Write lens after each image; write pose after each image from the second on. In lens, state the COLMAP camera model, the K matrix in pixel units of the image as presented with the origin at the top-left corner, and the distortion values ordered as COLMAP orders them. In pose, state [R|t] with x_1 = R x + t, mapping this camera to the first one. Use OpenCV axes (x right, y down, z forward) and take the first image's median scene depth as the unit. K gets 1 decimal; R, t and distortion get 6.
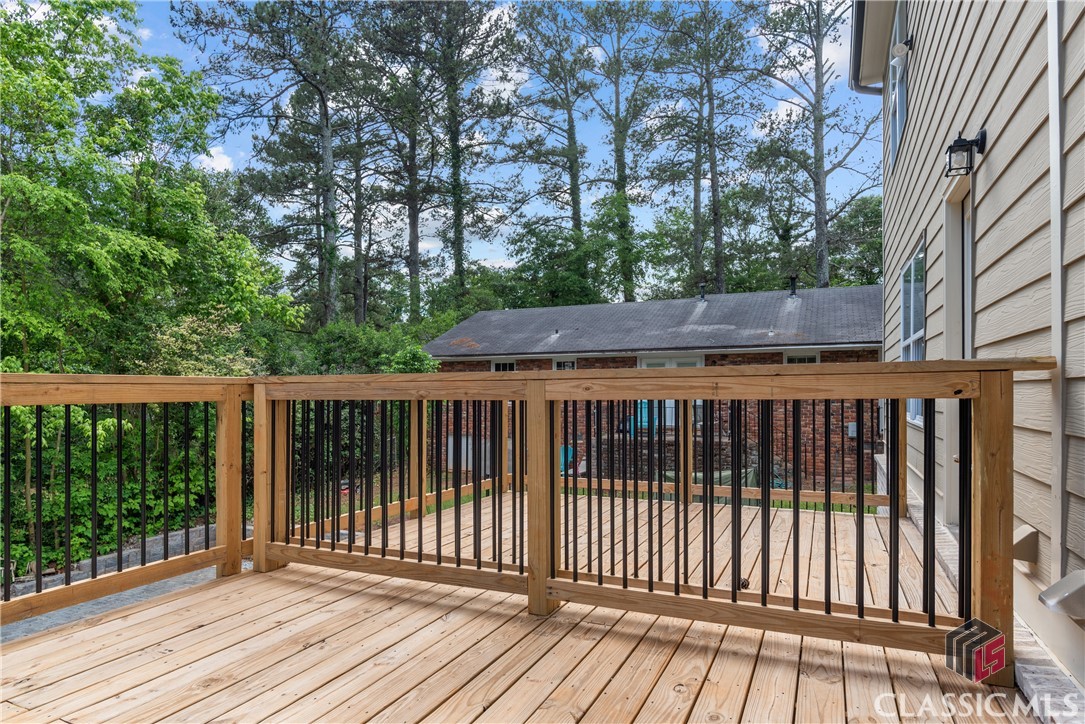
lens RADIAL K [[632.7, 0, 538.2], [0, 632.7, 389.4], [0, 0, 1]] dist [-0.015725, 0.014546]
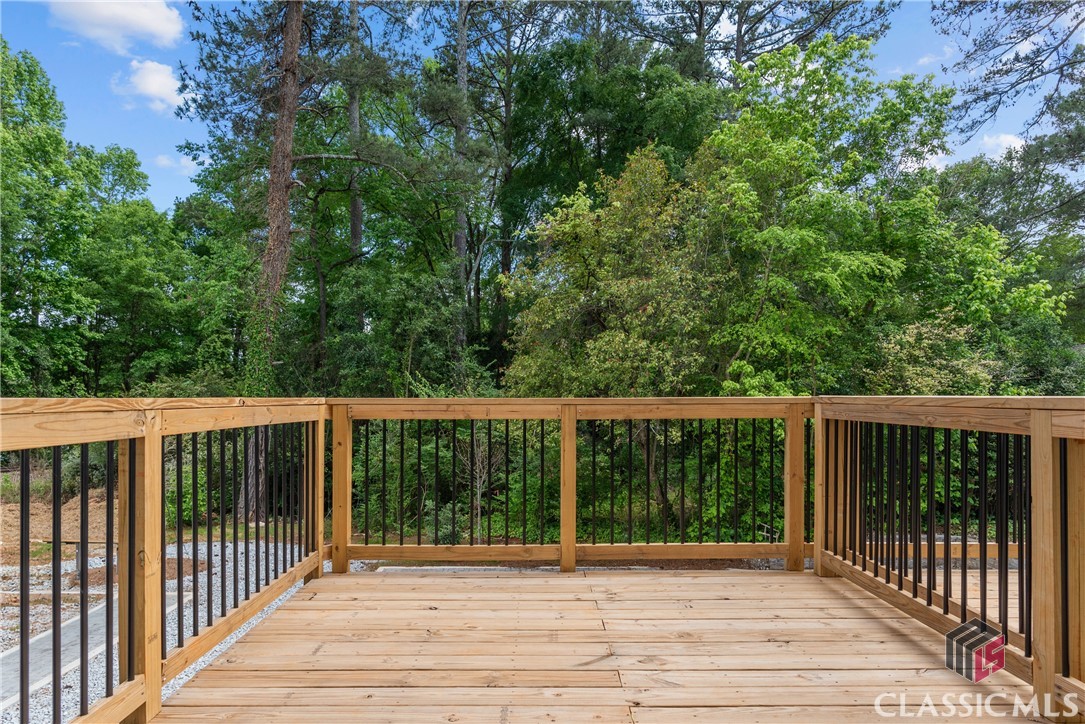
lens RADIAL K [[632.7, 0, 538.2], [0, 632.7, 389.4], [0, 0, 1]] dist [-0.015725, 0.014546]
pose [[0.415630, -0.004716, -0.909522, 0.109623], [0.005574, 0.999981, -0.002638, -0.010254], [0.909517, -0.003974, 0.415648, 0.031585]]
